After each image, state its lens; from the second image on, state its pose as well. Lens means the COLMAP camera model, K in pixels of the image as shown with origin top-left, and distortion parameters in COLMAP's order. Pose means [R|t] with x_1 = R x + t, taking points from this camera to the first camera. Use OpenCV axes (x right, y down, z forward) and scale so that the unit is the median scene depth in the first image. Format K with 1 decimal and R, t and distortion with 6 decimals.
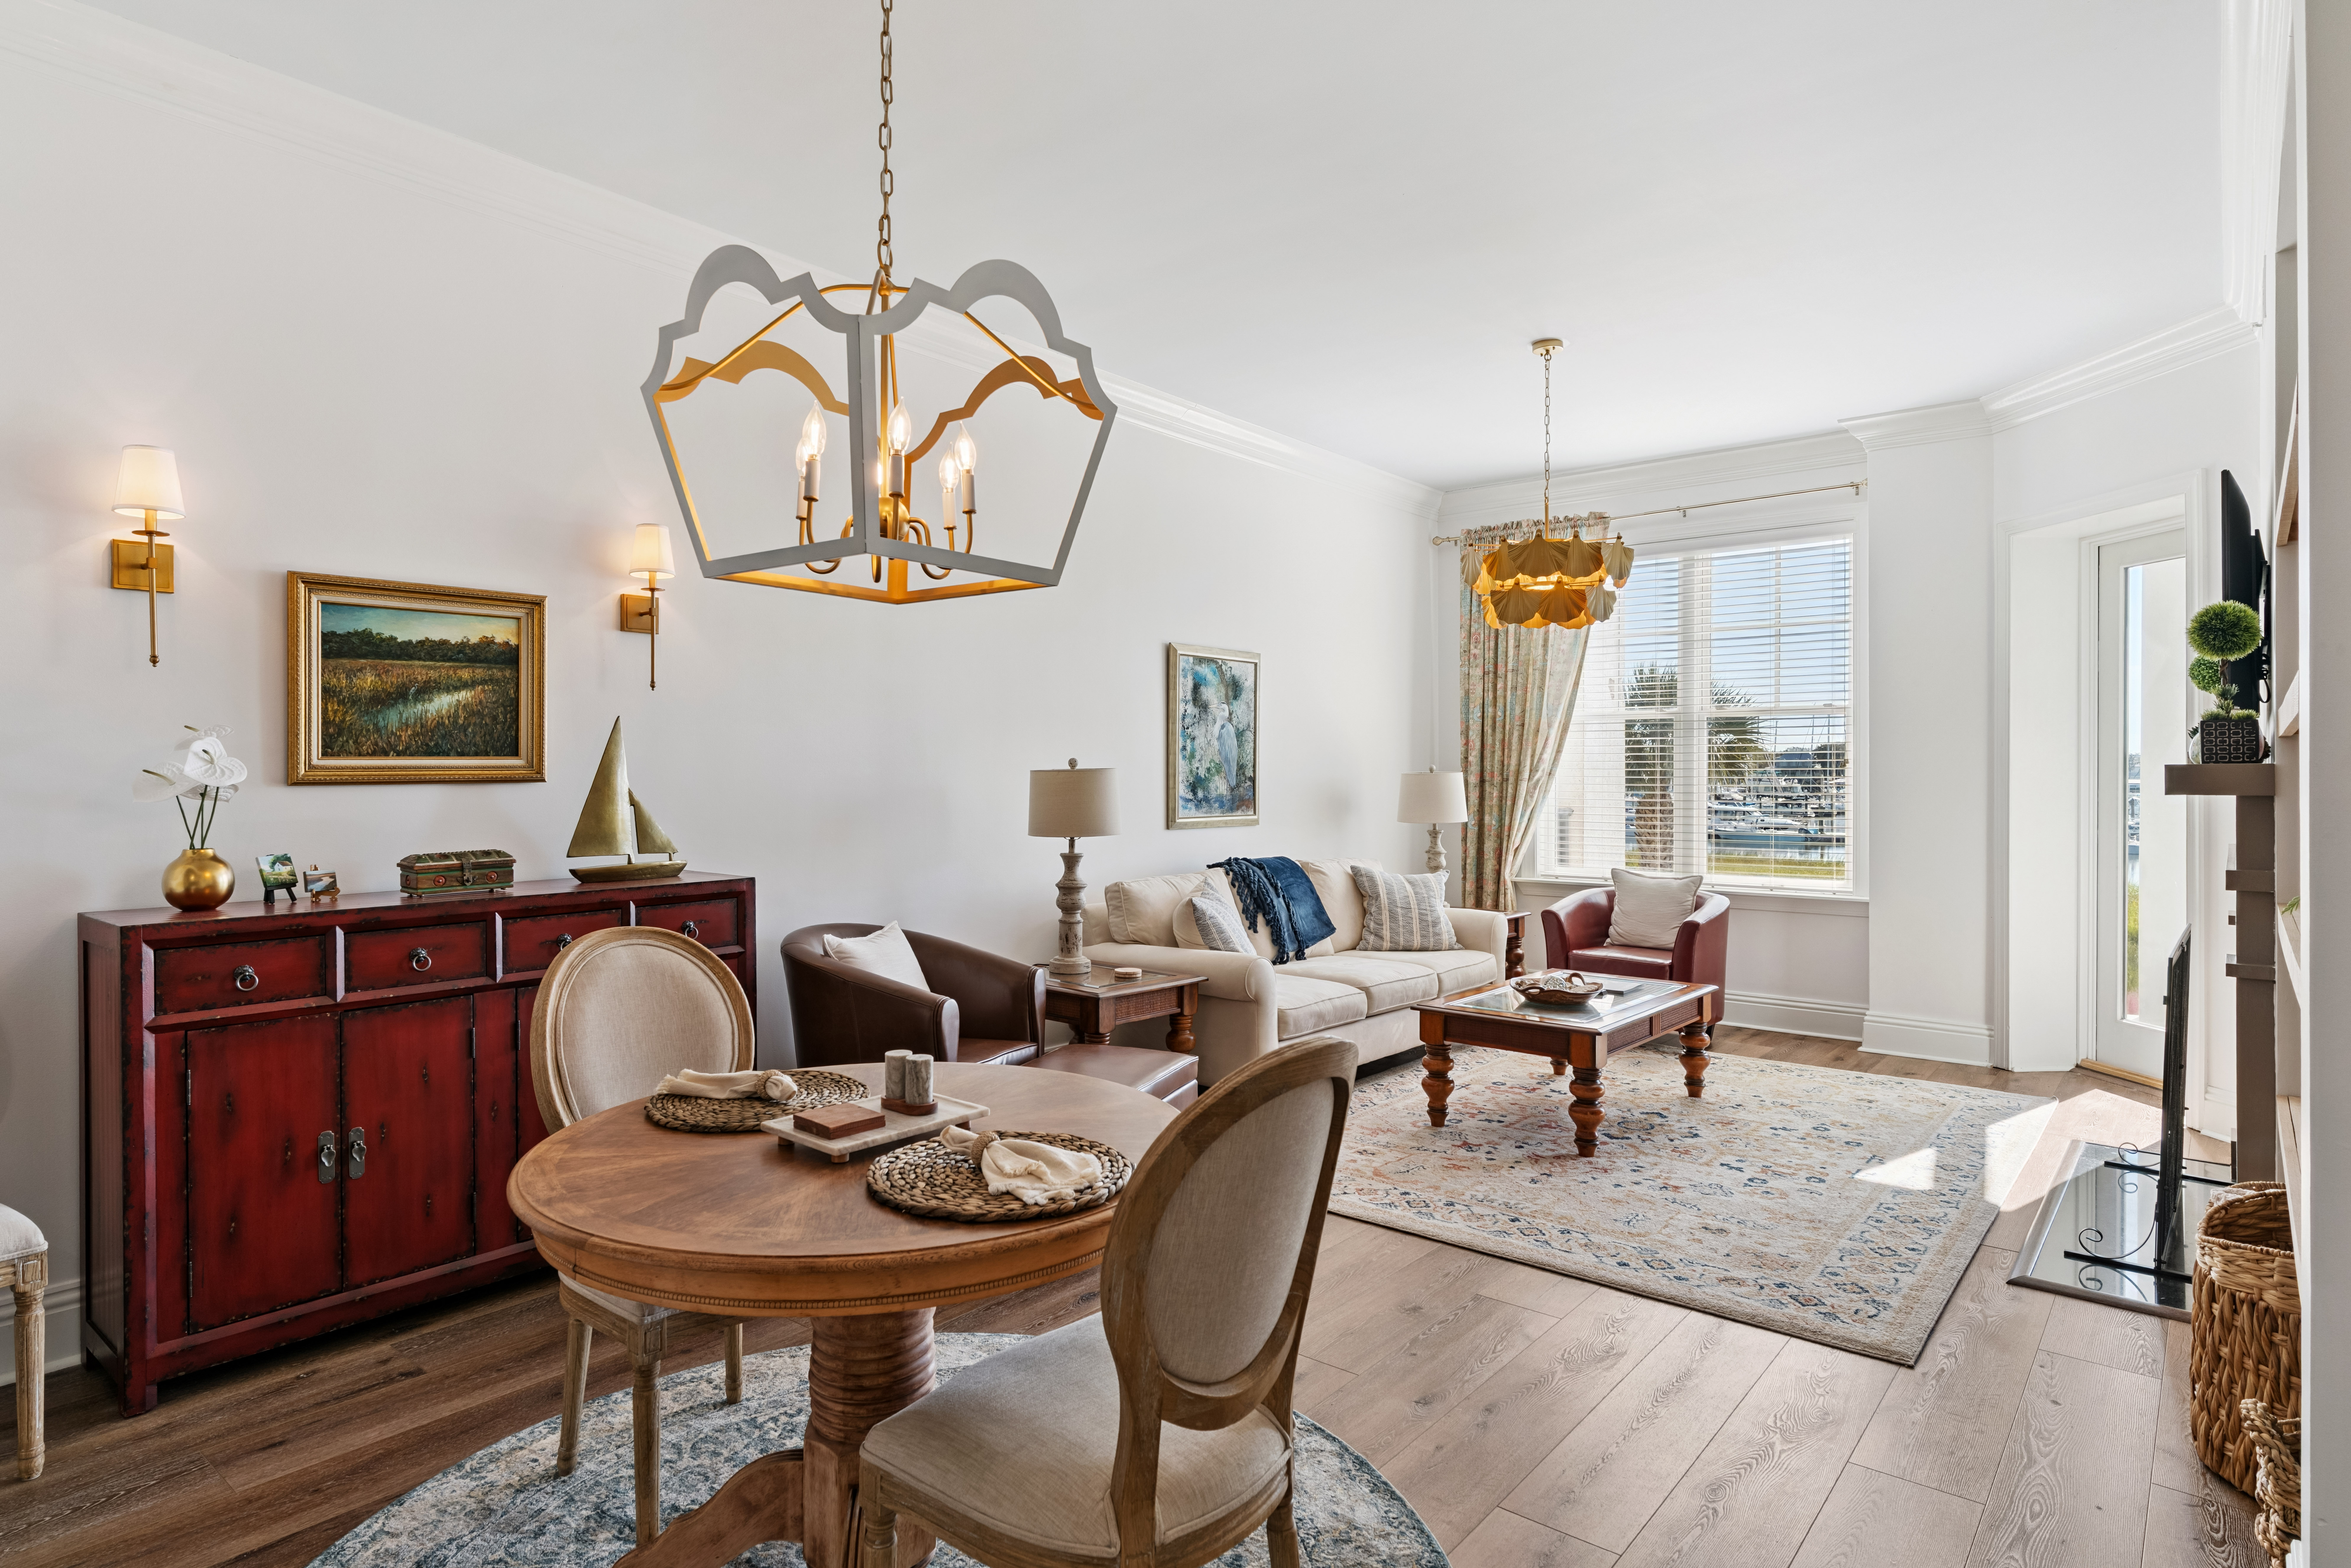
lens RADIAL K [[1283.2, 0, 1173.1], [0, 1283.2, 767.1], [0, 0, 1]] dist [-0.000353, 0.000643]
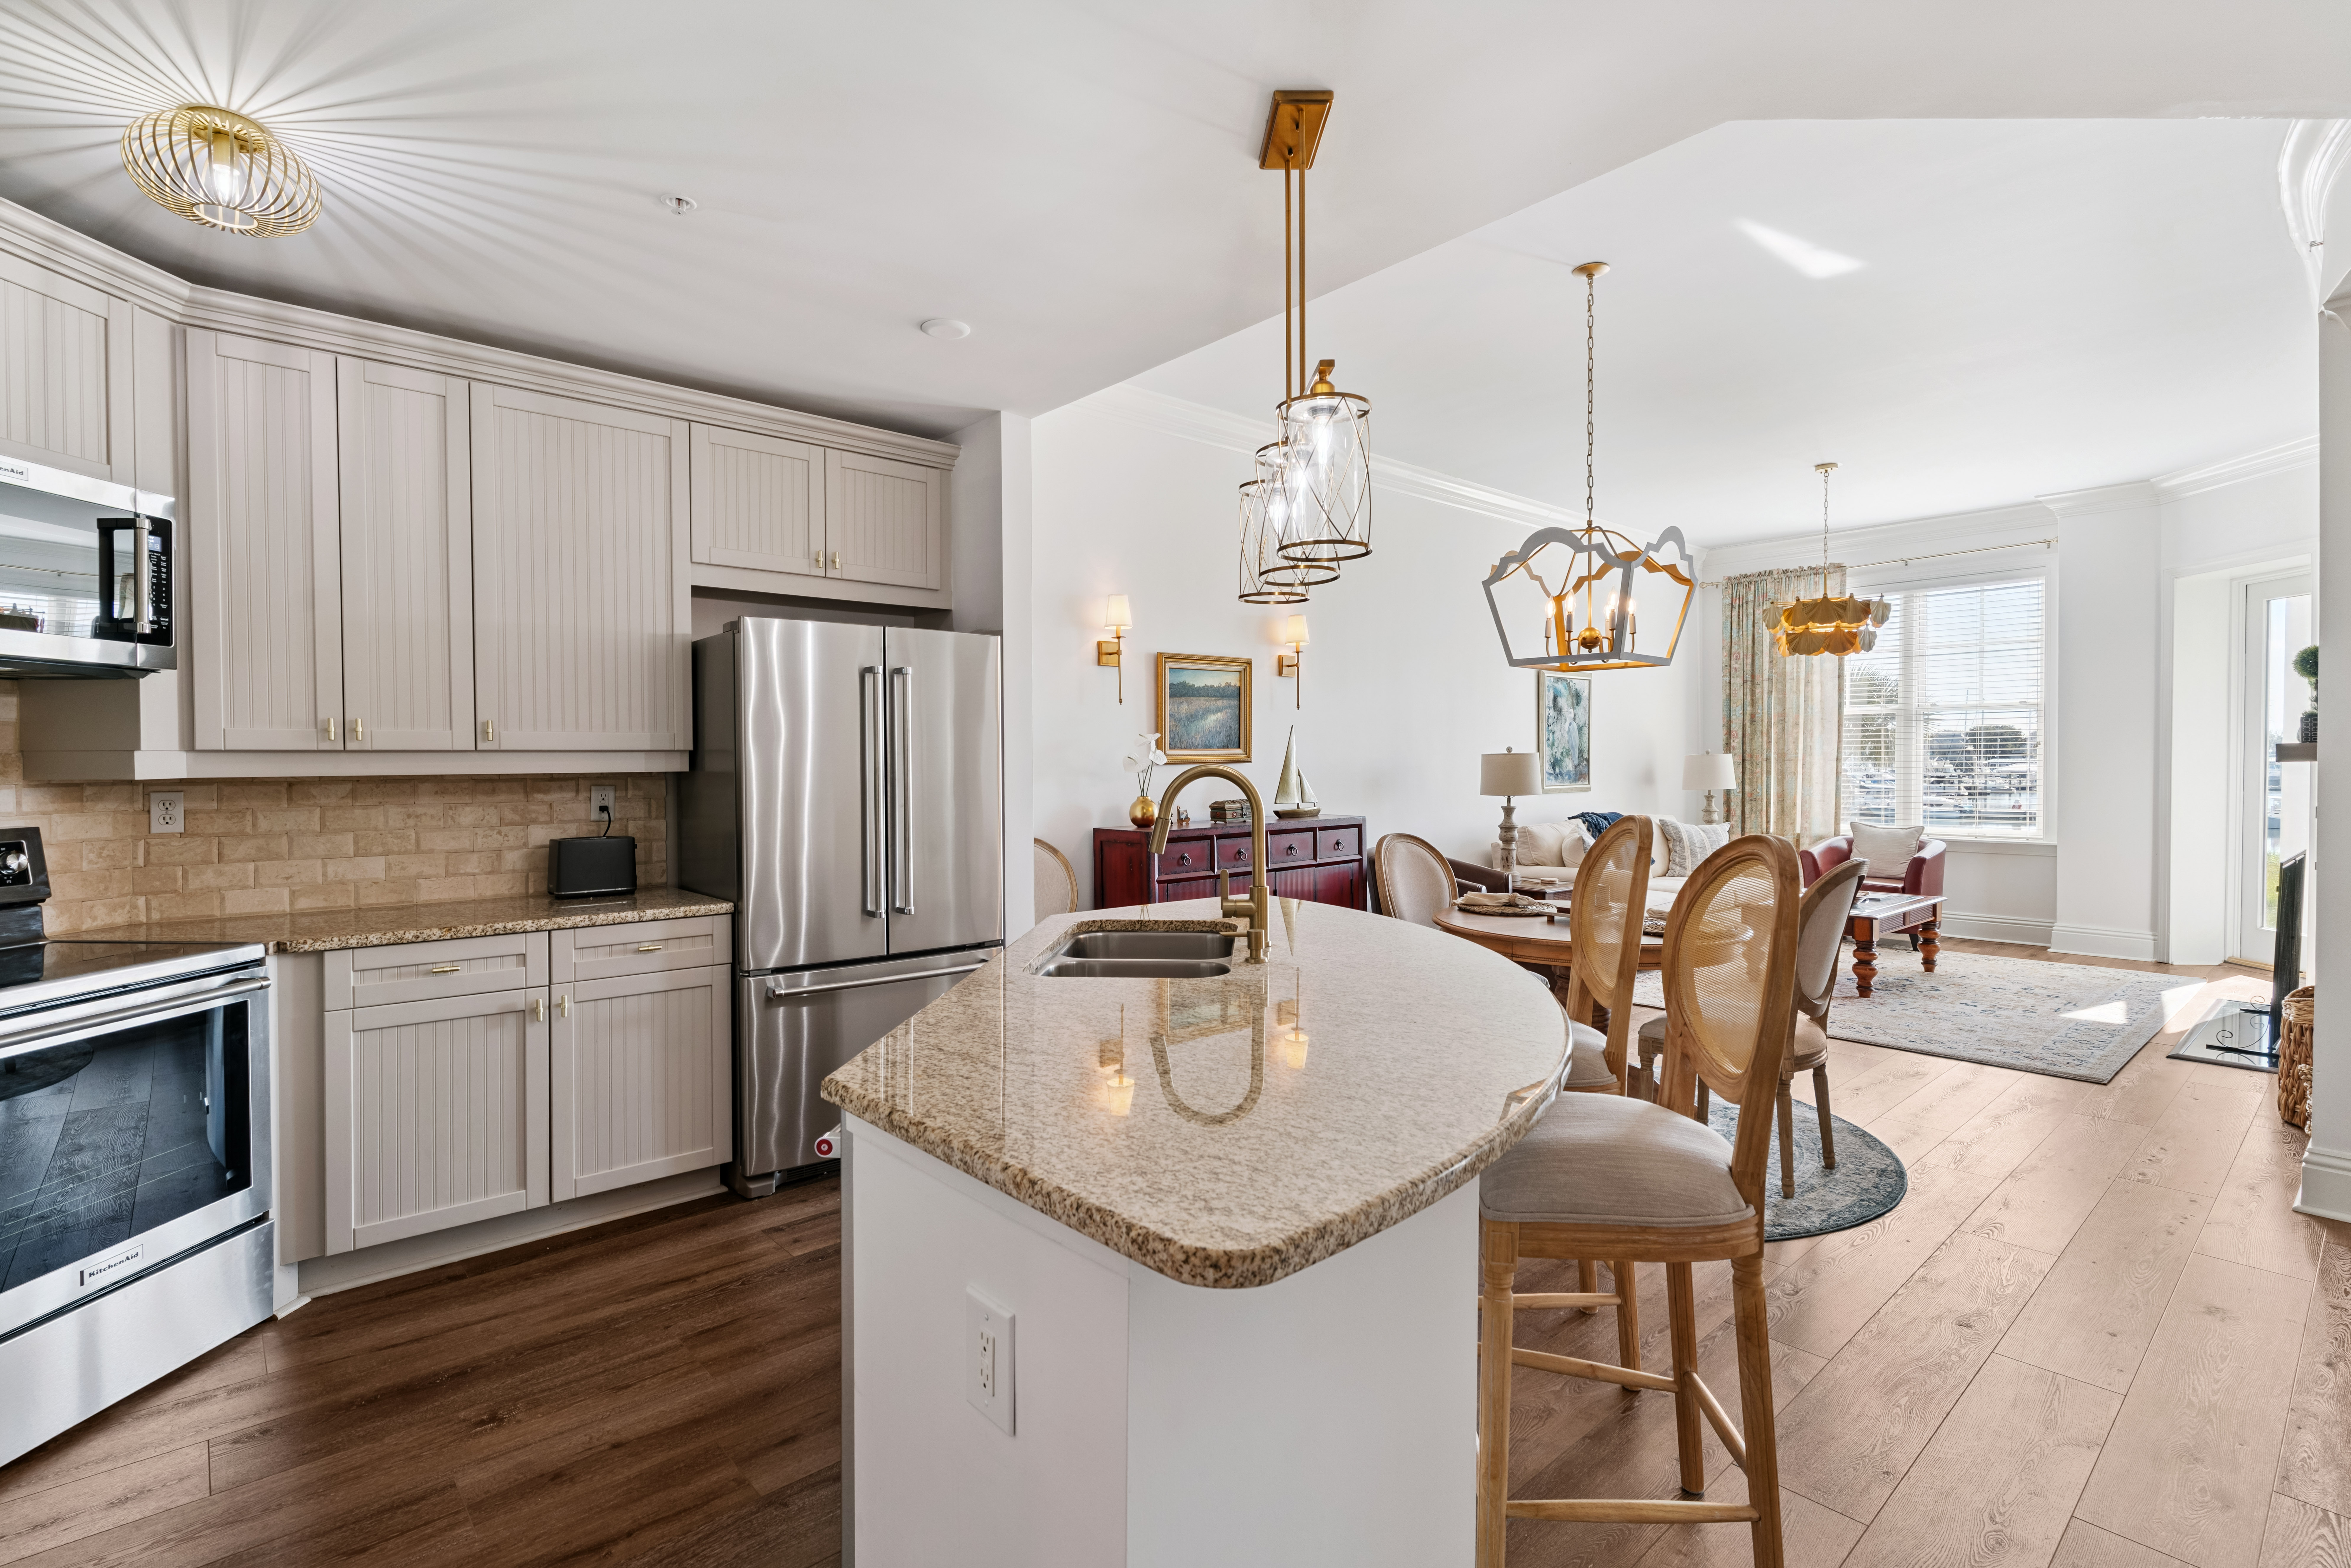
lens RADIAL K [[1107.3, 0, 1176.0], [0, 1107.3, 778.0], [0, 0, 1]] dist [-0.000627, -0.000467]
pose [[0.987794, -0.005066, -0.155686, -0.328293], [0.008382, 0.999752, 0.020651, 0.000390], [0.155542, -0.021704, 0.987591, -0.507935]]
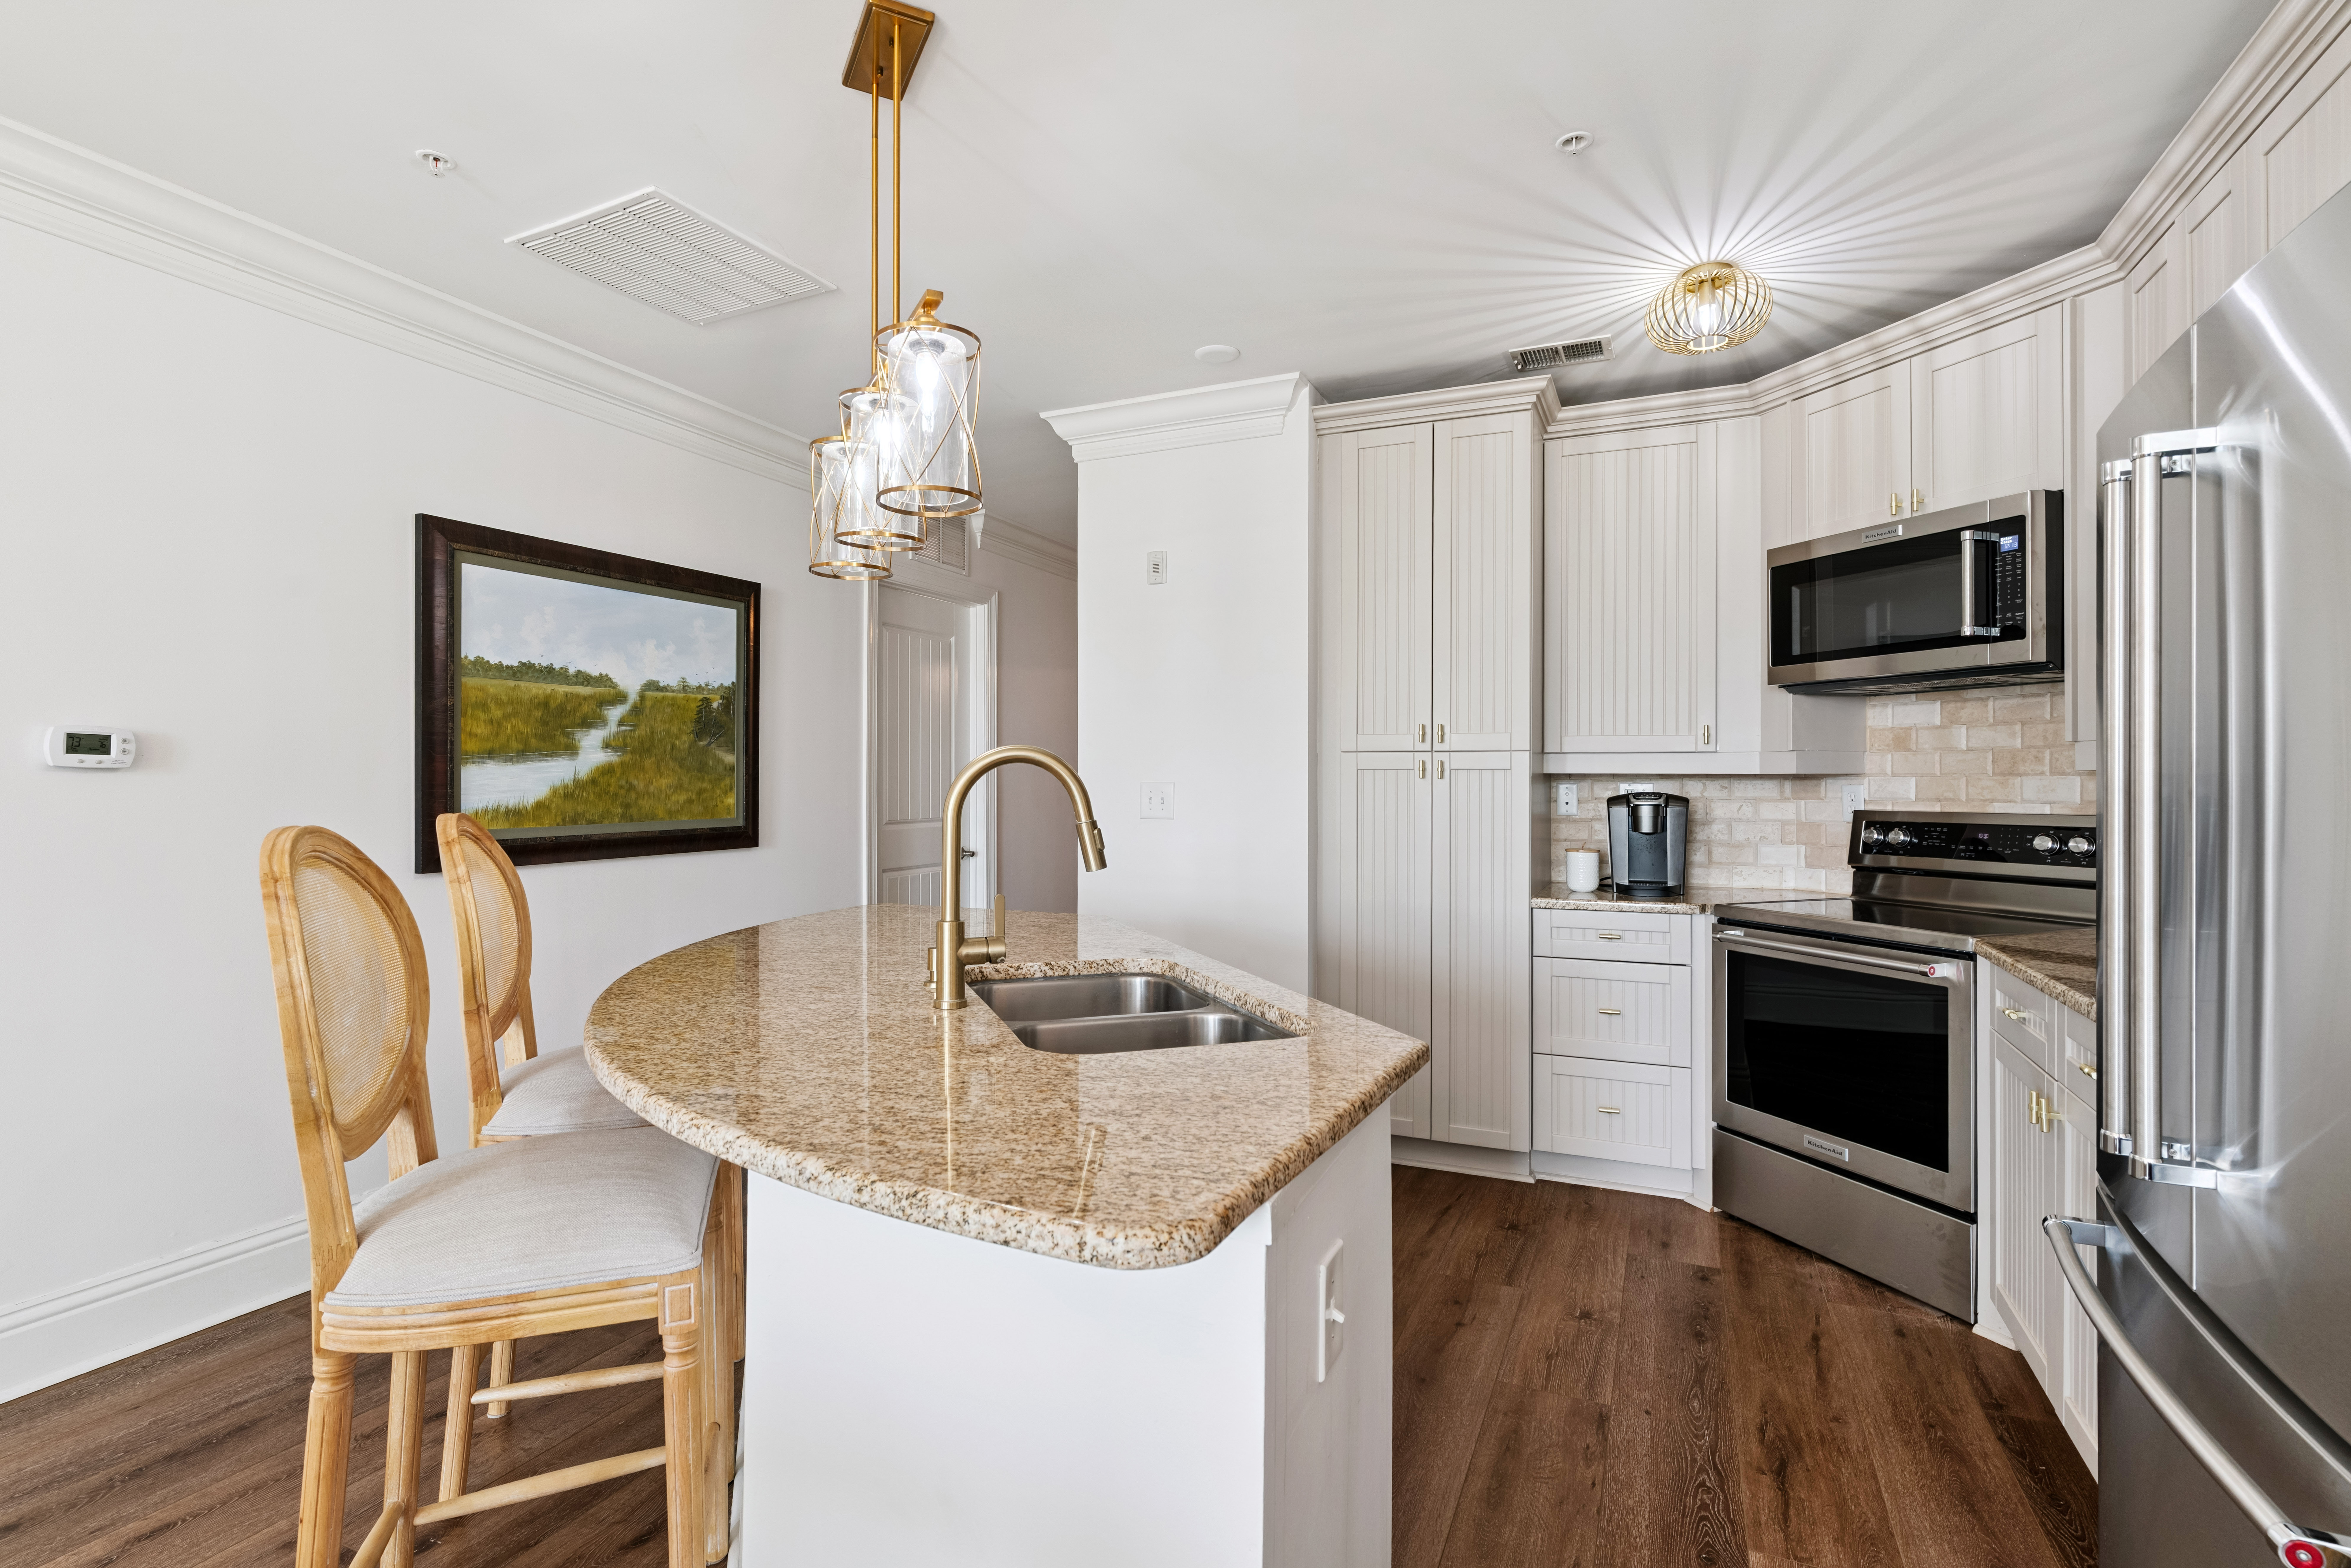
lens RADIAL K [[1120.2, 0, 1176.4], [0, 1120.2, 774.9], [0, 0, 1]] dist [0.001447, 0.000860]
pose [[-0.965152, -0.006415, -0.261610, -0.350468], [-0.003043, 0.999907, -0.013294, 0.023411], [0.261670, -0.012035, -0.965082, 0.570111]]
